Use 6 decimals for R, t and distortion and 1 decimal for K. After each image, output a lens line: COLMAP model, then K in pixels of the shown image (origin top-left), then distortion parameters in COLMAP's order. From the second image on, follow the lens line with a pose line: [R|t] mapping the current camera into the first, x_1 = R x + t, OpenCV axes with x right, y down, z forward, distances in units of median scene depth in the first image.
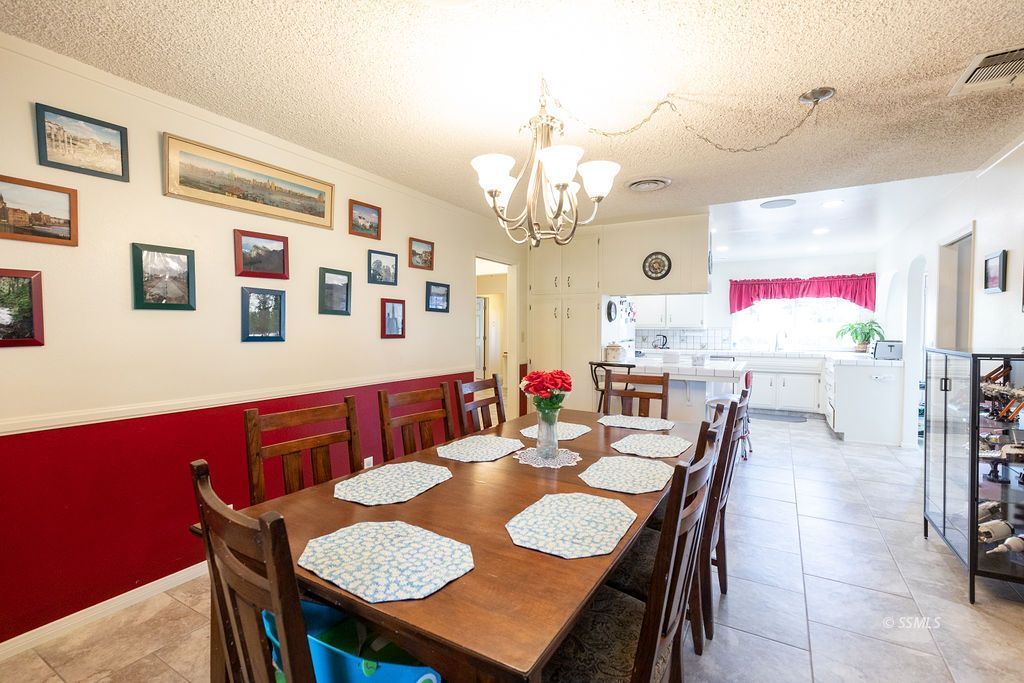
lens RADIAL K [[460.4, 0, 509.6], [0, 460.4, 338.2], [0, 0, 1]] dist [0.003697, 0.000104]
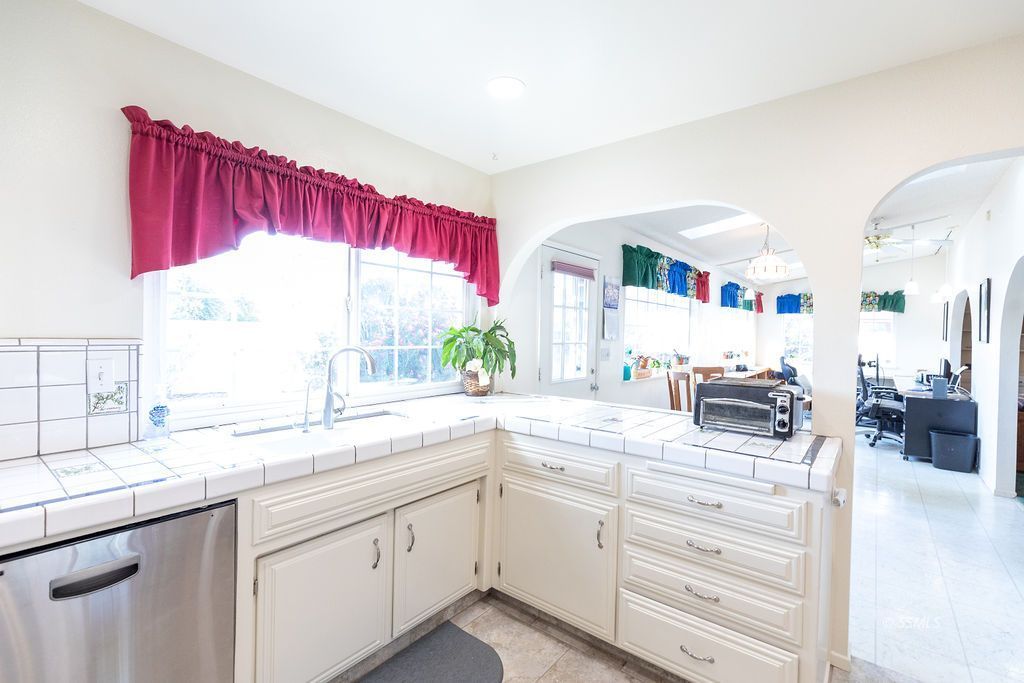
lens RADIAL K [[460.4, 0, 509.6], [0, 460.4, 338.2], [0, 0, 1]] dist [0.003697, 0.000104]
pose [[0.136424, -0.014311, 0.990547, 0.314137], [0.004208, 0.999895, 0.013866, -0.026895], [-0.990642, 0.002277, 0.136470, 0.860542]]
